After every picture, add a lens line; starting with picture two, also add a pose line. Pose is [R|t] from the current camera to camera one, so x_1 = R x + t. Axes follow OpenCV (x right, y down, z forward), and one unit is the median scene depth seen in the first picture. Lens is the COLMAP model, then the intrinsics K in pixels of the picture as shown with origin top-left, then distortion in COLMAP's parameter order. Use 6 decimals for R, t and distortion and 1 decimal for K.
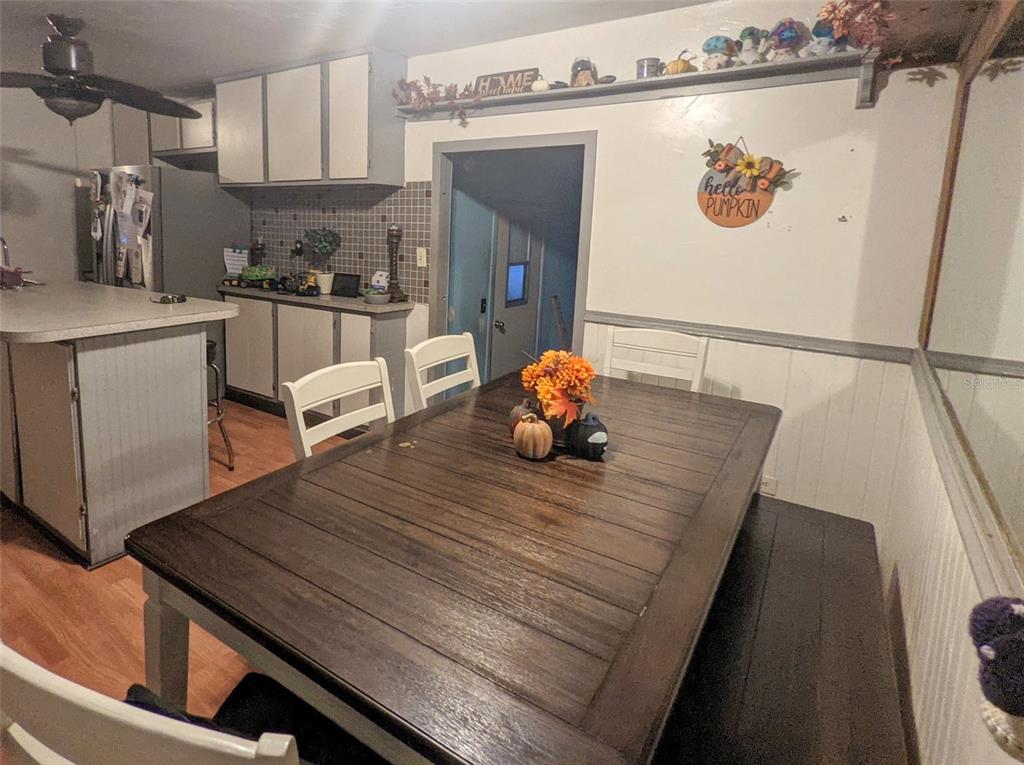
lens RADIAL K [[783.0, 0, 510.7], [0, 783.0, 357.7], [0, 0, 1]] dist [0.048493, -0.067628]
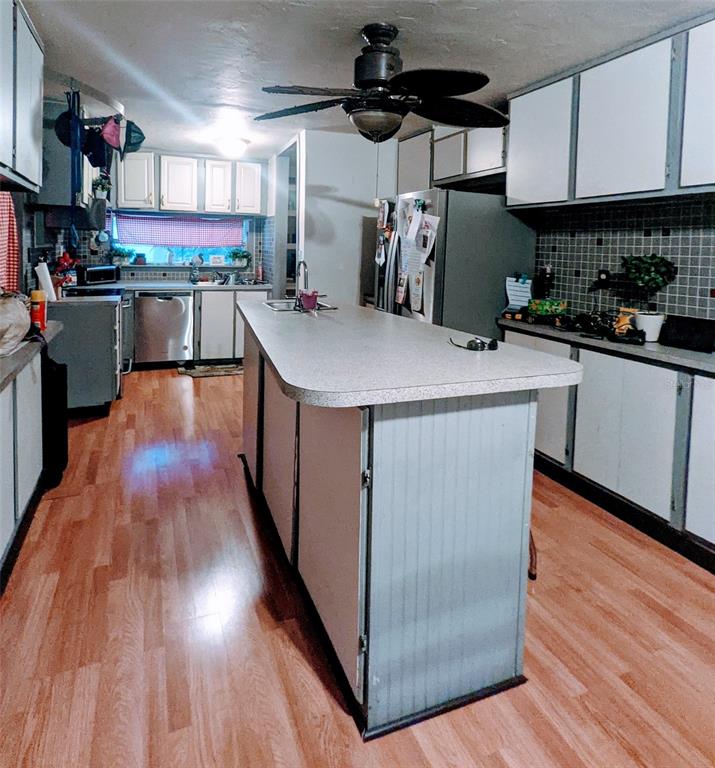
lens RADIAL K [[498.1, 0, 357.5], [0, 498.1, 384.0], [0, 0, 1]] dist [0.002184, 0.000981]
pose [[0.890088, 0.125509, -0.438167, -0.255451], [-0.091994, 0.991024, 0.096993, -0.057361], [0.446408, -0.046023, 0.893645, 0.408812]]
